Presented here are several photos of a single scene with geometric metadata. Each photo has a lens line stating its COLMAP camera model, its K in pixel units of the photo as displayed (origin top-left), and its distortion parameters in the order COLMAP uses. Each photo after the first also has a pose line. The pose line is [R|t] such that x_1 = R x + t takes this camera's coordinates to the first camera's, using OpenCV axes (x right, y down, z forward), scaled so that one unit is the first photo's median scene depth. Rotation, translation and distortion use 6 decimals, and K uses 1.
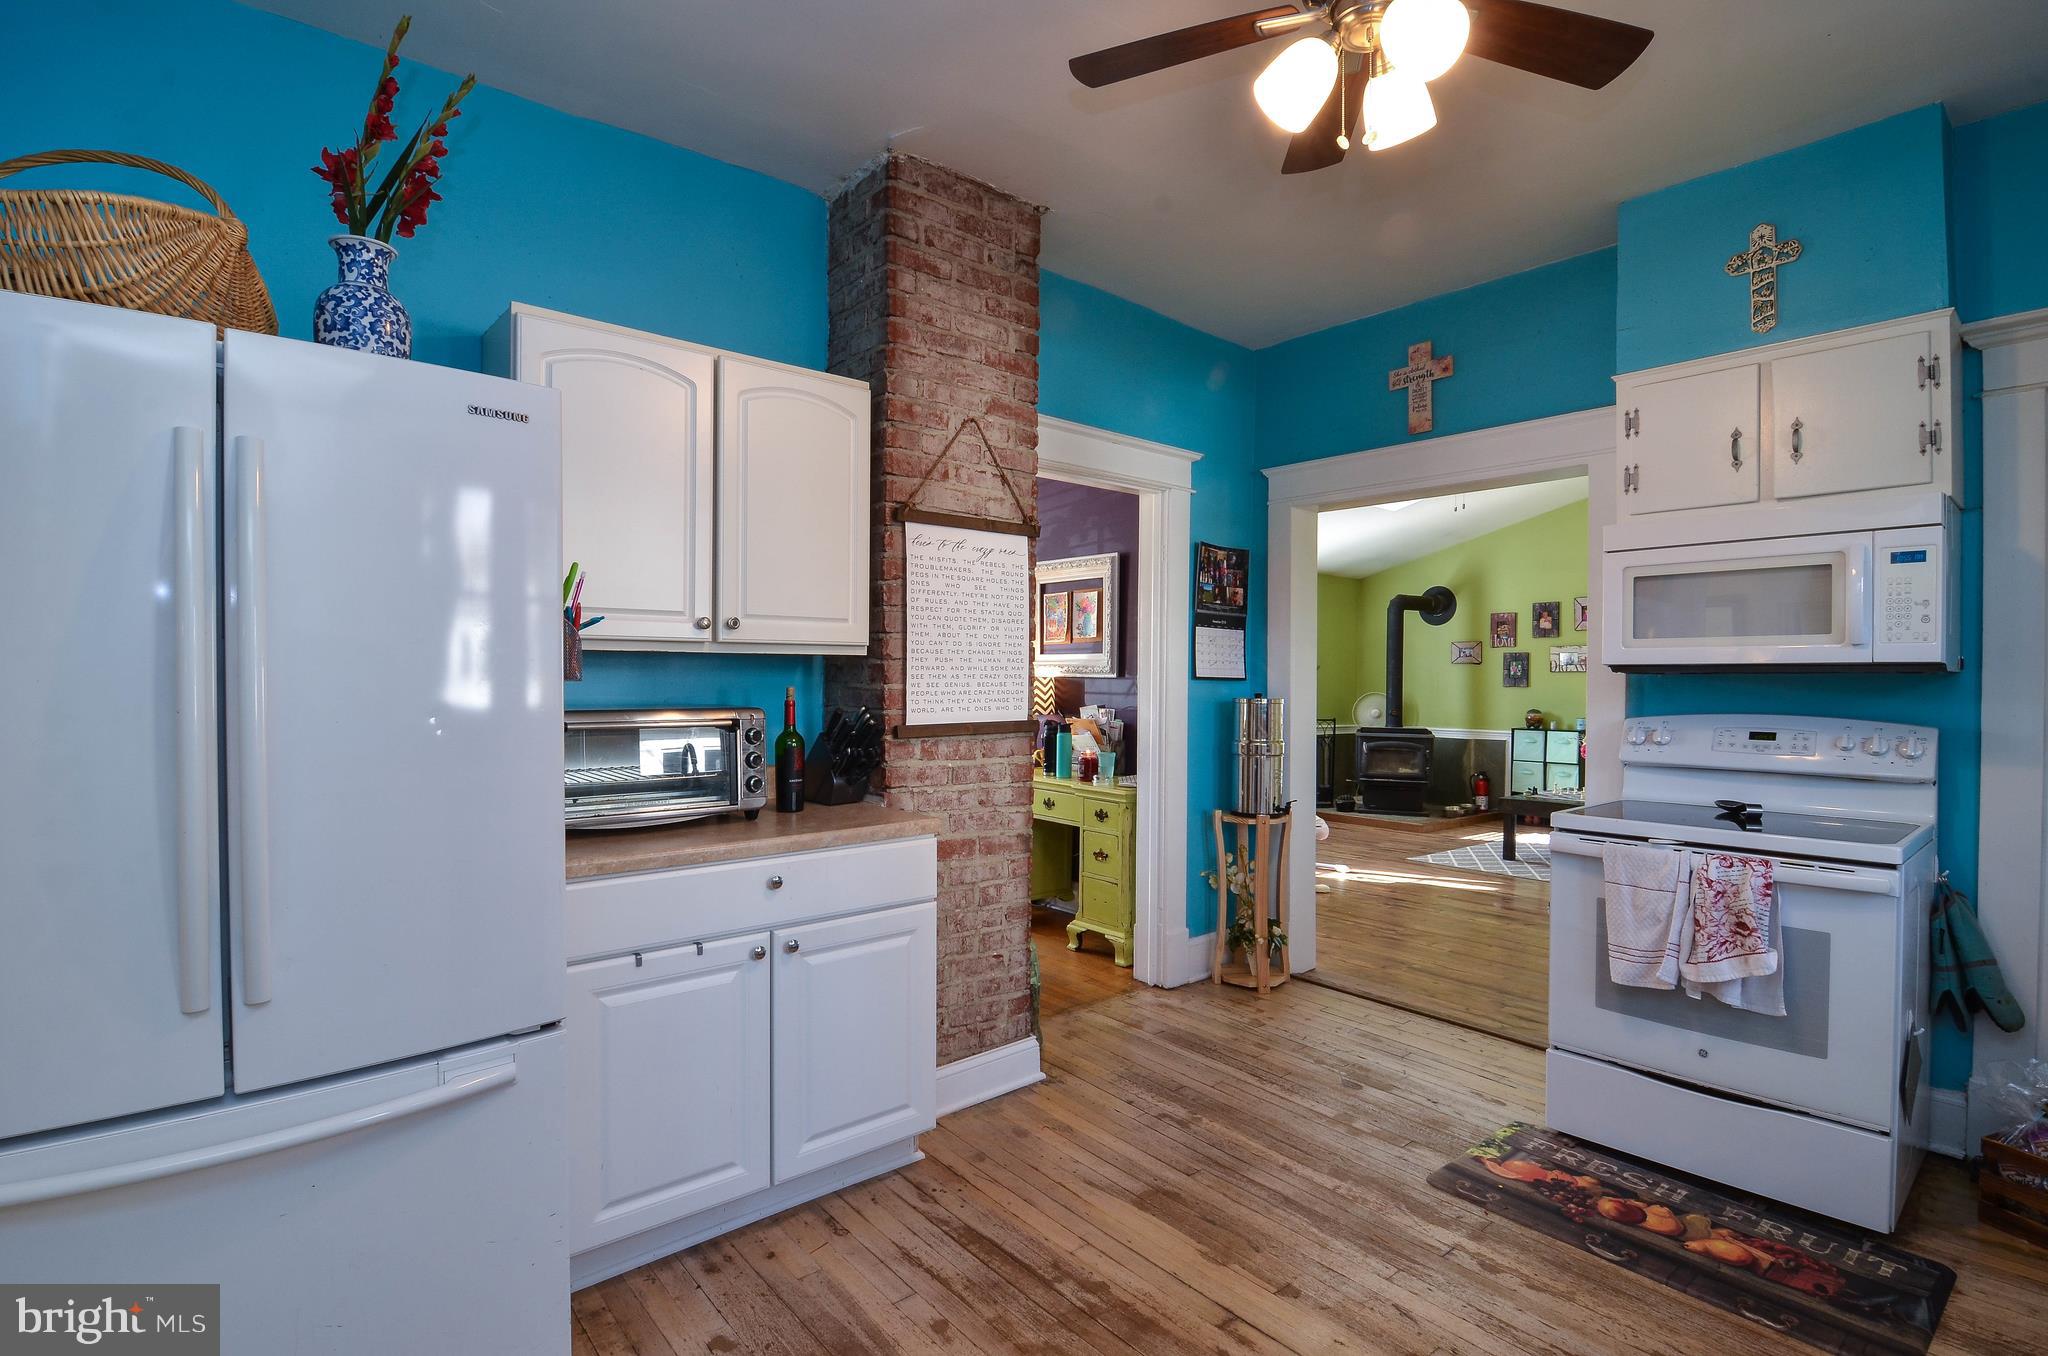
lens RADIAL K [[978.8, 0, 1027.1], [0, 978.8, 687.3], [0, 0, 1]] dist [-0.010669, -0.007766]
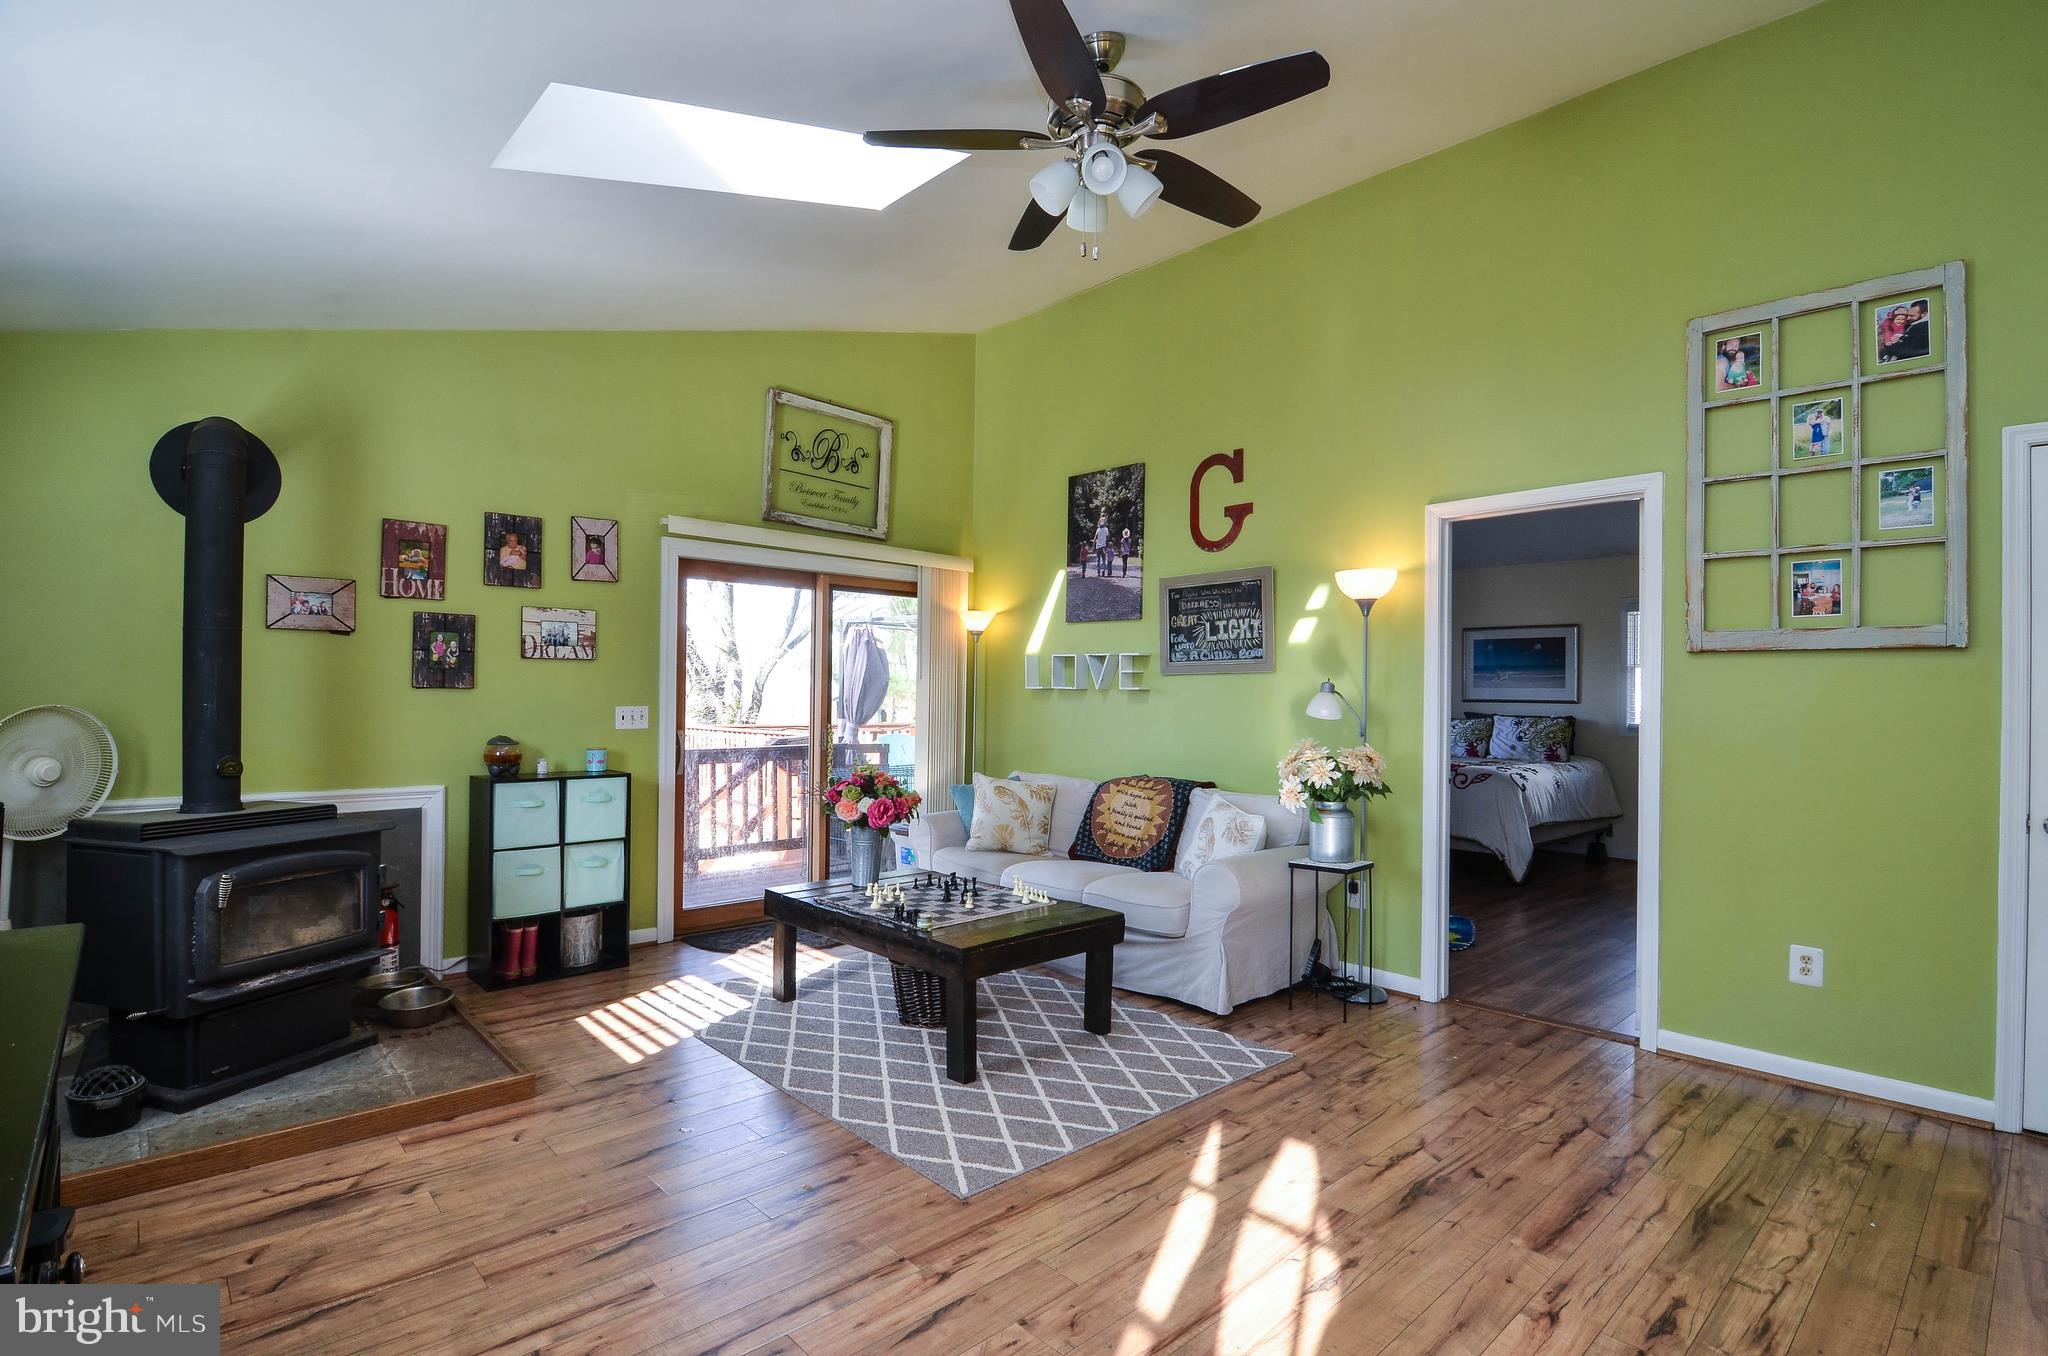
lens RADIAL K [[978.8, 0, 1025.5], [0, 978.8, 695.6], [0, 0, 1]] dist [-0.010669, -0.007766]
pose [[-0.055087, -0.011737, 0.998413, 0.100446], [-0.008750, 0.999898, 0.011272, -0.014387], [-0.998443, -0.008115, -0.055184, 2.404521]]
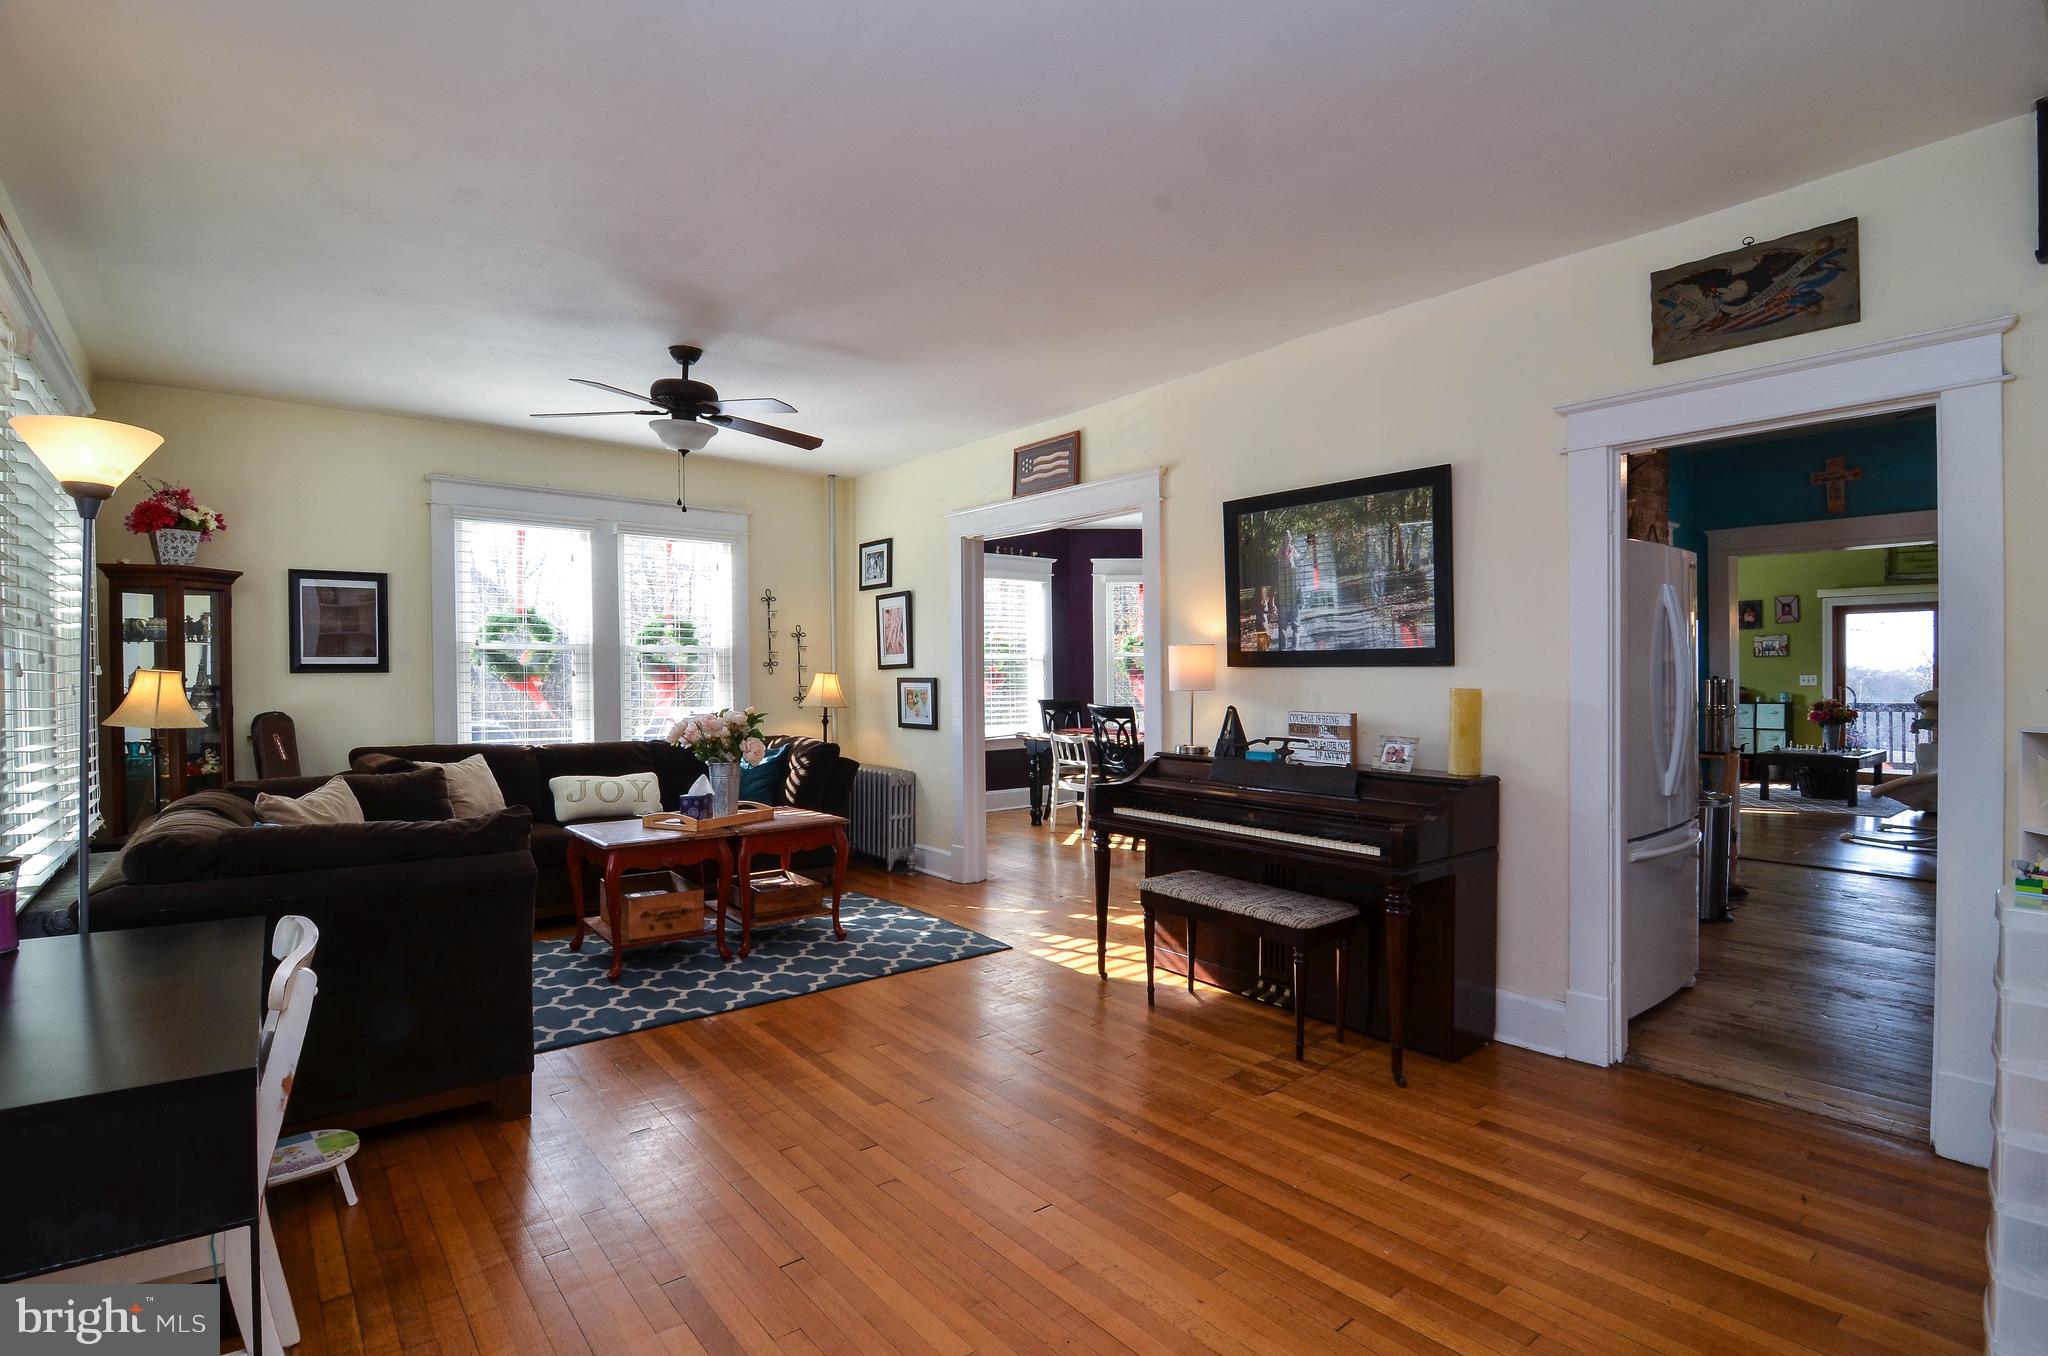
lens RADIAL K [[978.8, 0, 1028.7], [0, 978.8, 683.2], [0, 0, 1]] dist [-0.010669, -0.007766]
pose [[0.999712, -0.018987, -0.014644, -1.153398], [0.019068, 0.999803, 0.005439, -0.018319], [0.014538, -0.005716, 0.999878, -0.782393]]
